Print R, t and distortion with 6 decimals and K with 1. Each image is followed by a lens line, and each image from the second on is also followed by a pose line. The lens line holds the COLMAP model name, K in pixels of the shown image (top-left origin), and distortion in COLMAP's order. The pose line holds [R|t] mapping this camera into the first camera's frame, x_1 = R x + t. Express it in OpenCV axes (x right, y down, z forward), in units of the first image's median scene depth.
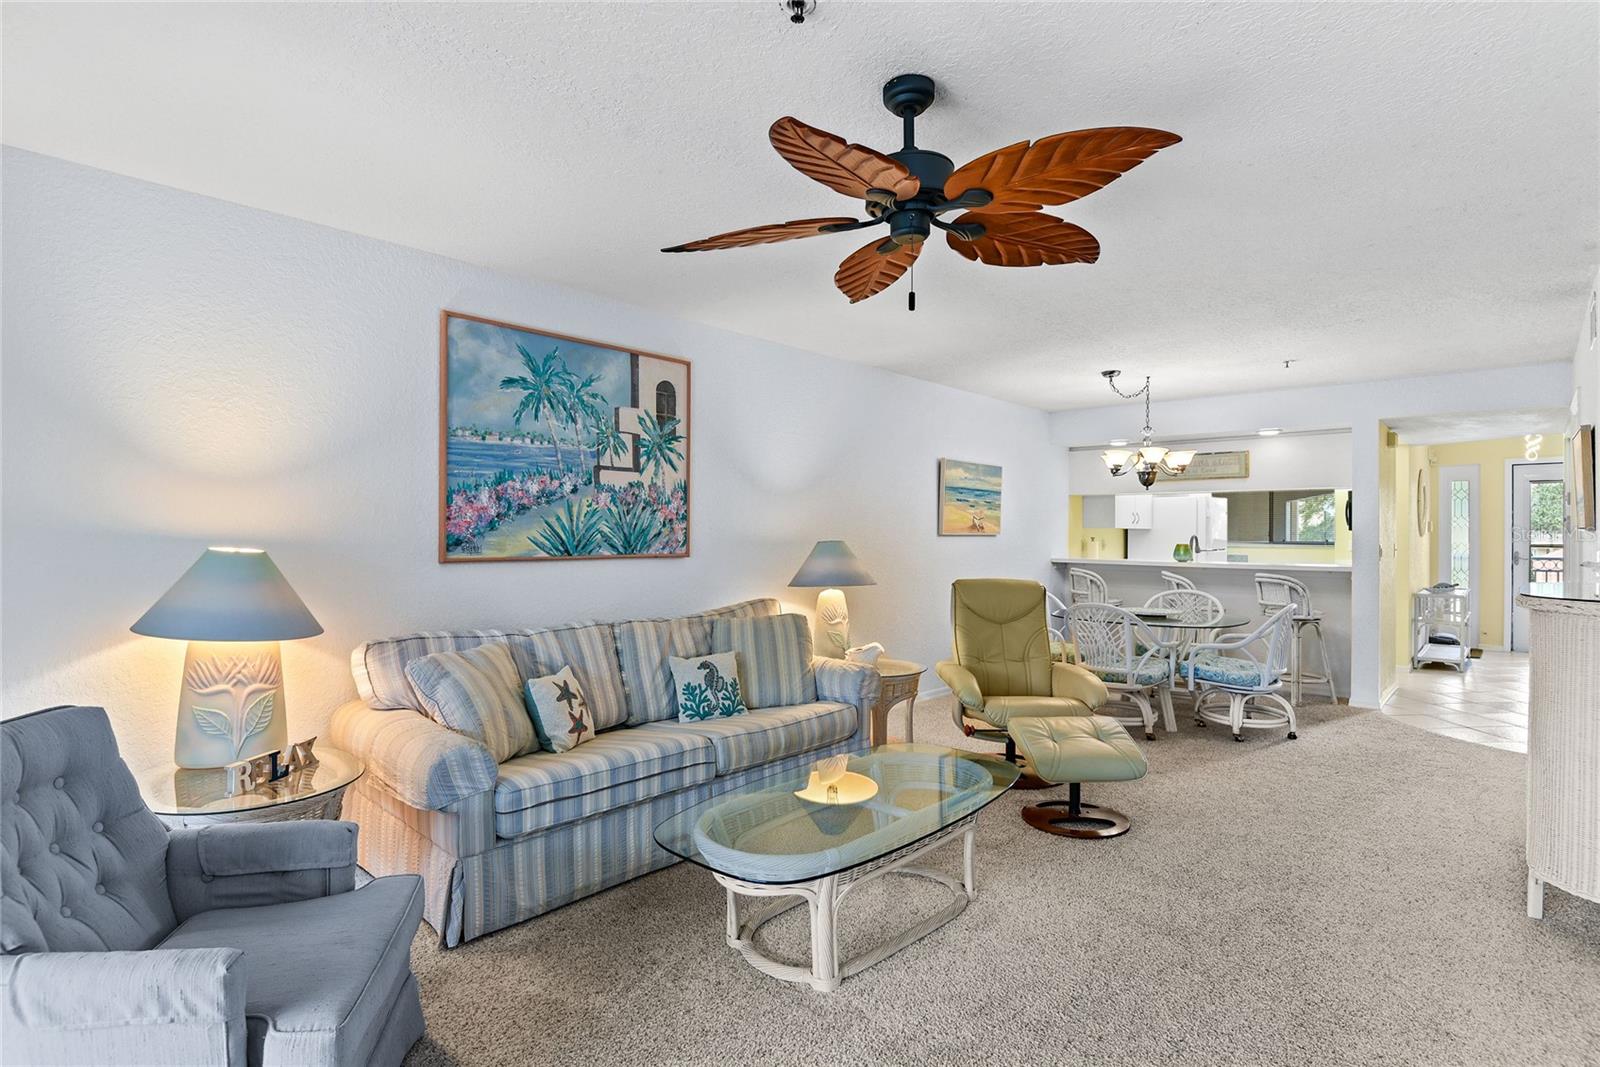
lens RADIAL K [[785.8, 0, 796.2], [0, 785.8, 535.6], [0, 0, 1]] dist [0.002670, -0.020357]
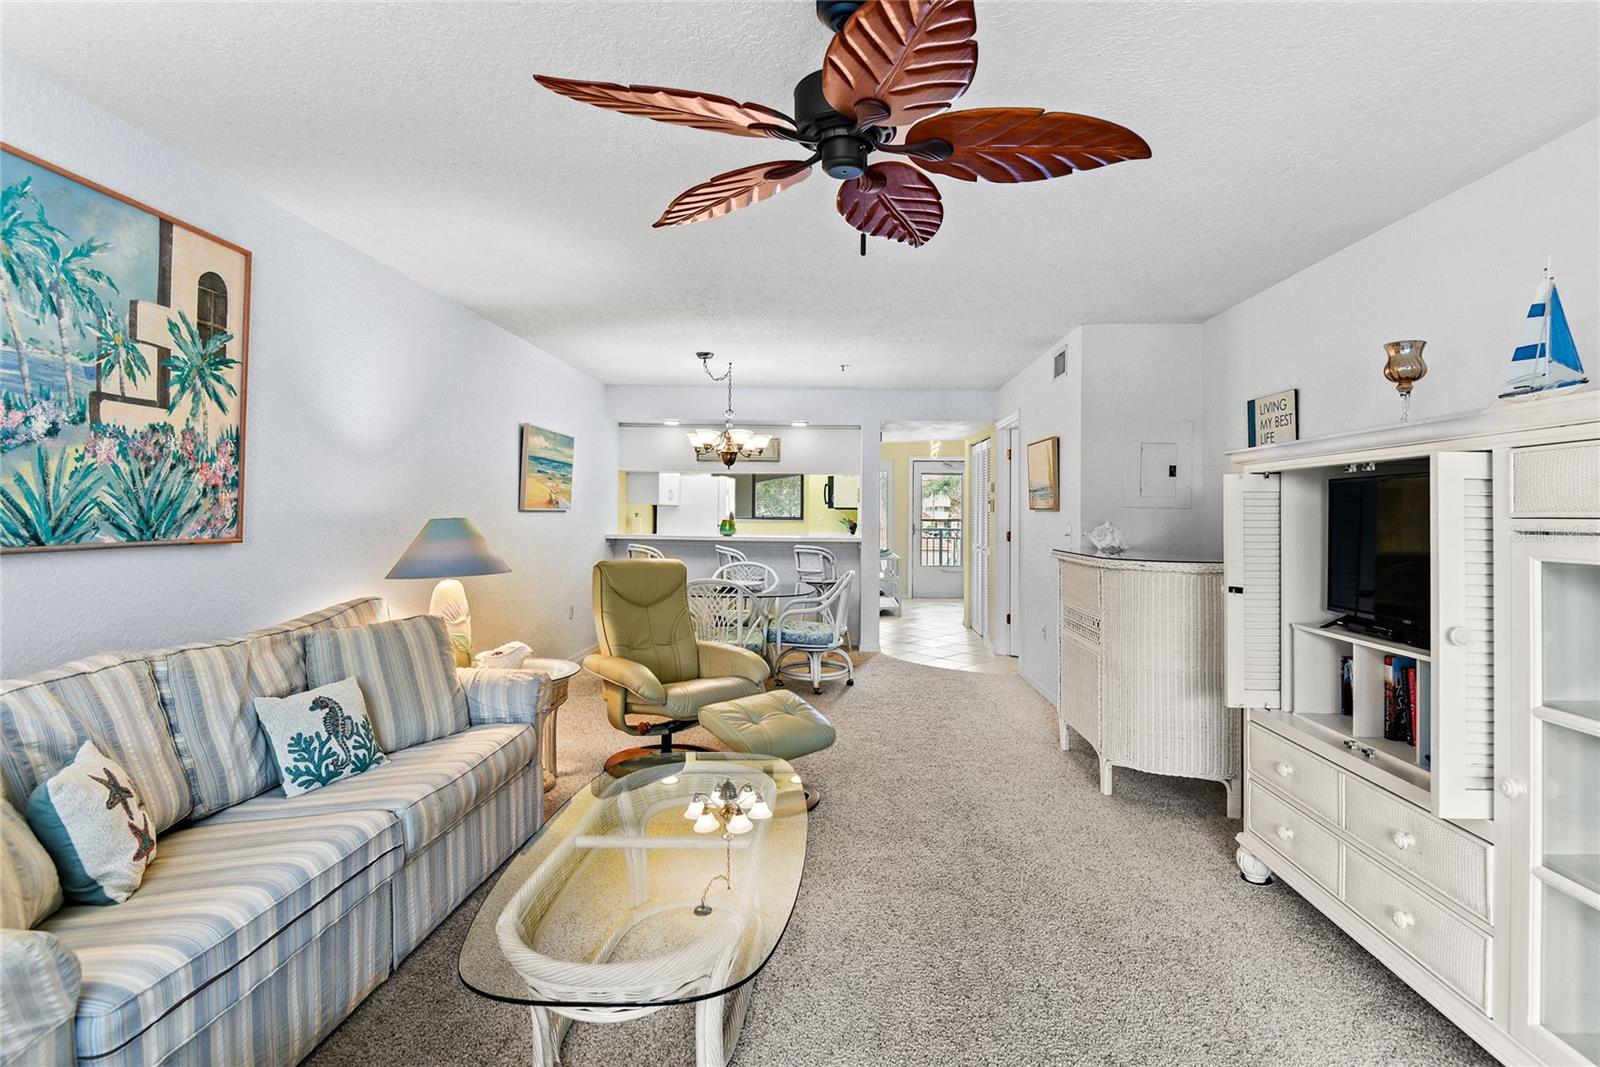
lens RADIAL K [[773.7, 0, 829.6], [0, 773.7, 496.1], [0, 0, 1]] dist [-0.001063, -0.015281]
pose [[0.737419, 0.018489, 0.675183, -0.218046], [-0.006794, 0.999778, -0.019957, -0.002637], [-0.675402, 0.010129, 0.737381, 0.190850]]
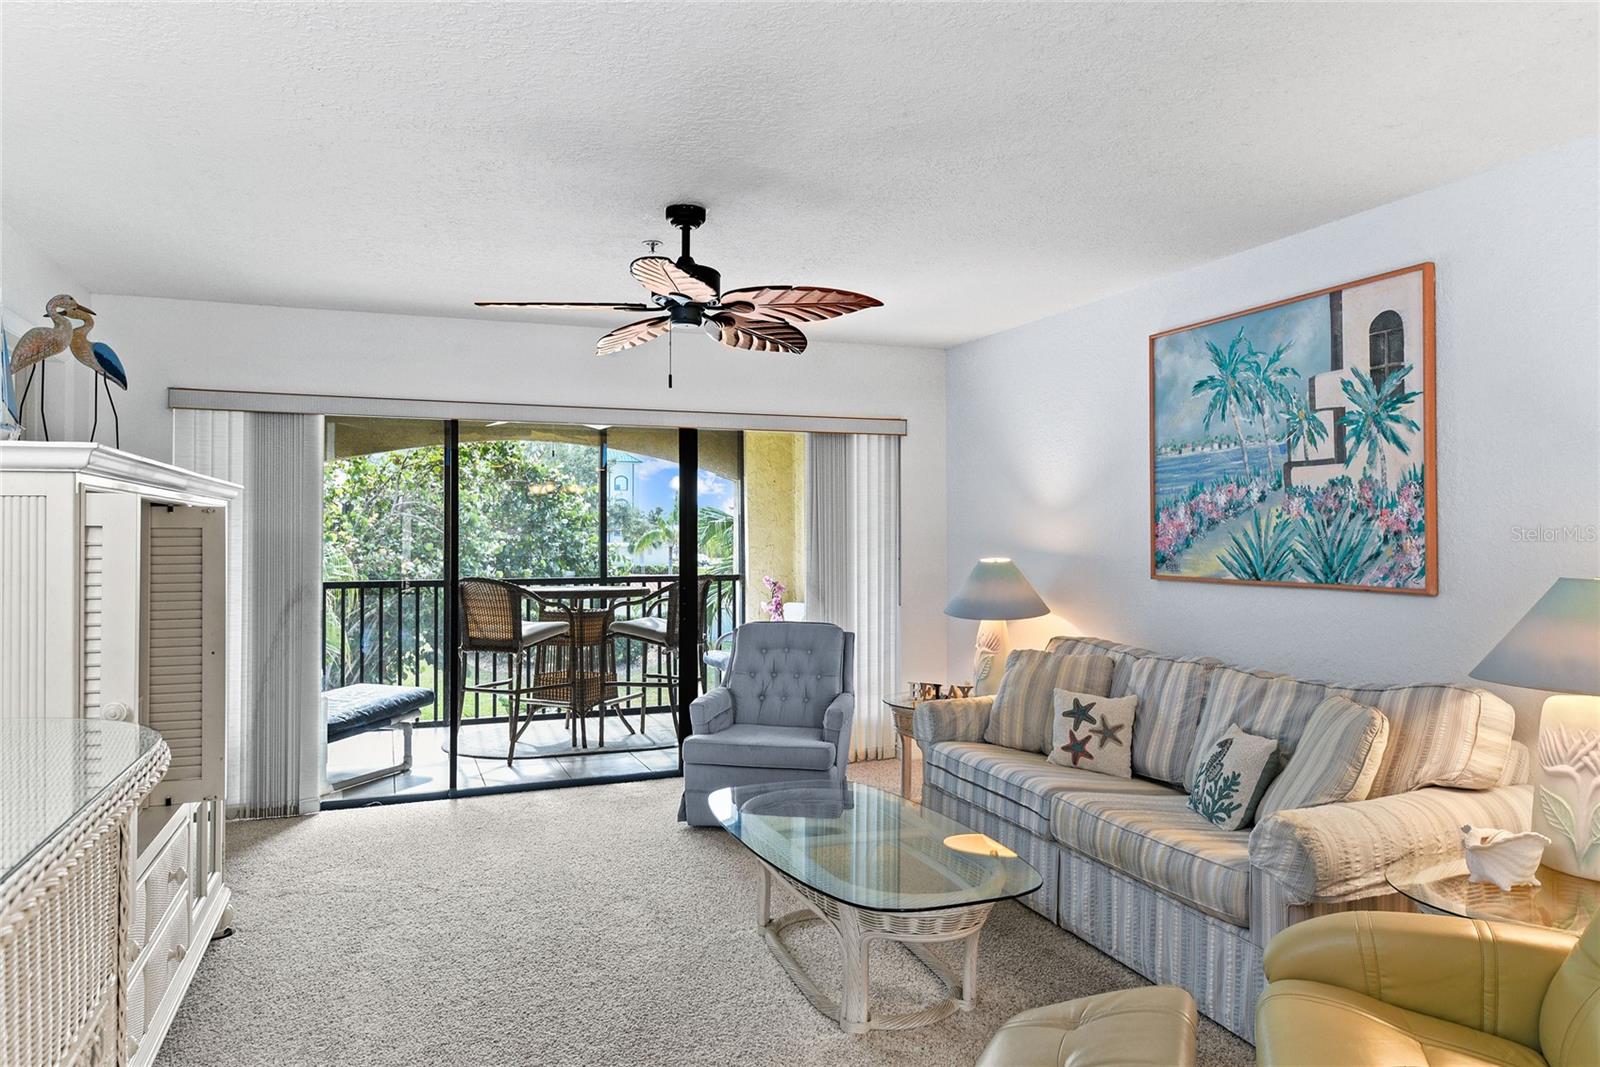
lens RADIAL K [[1050.8, 0, 806.3], [0, 1050.8, 516.5], [0, 0, 1]] dist [0.010467, -0.003513]
pose [[-0.430986, -0.017392, -0.902191, 0.802747], [0.000527, 0.999809, -0.019526, -0.016915], [0.902359, -0.008891, -0.430895, 0.957075]]
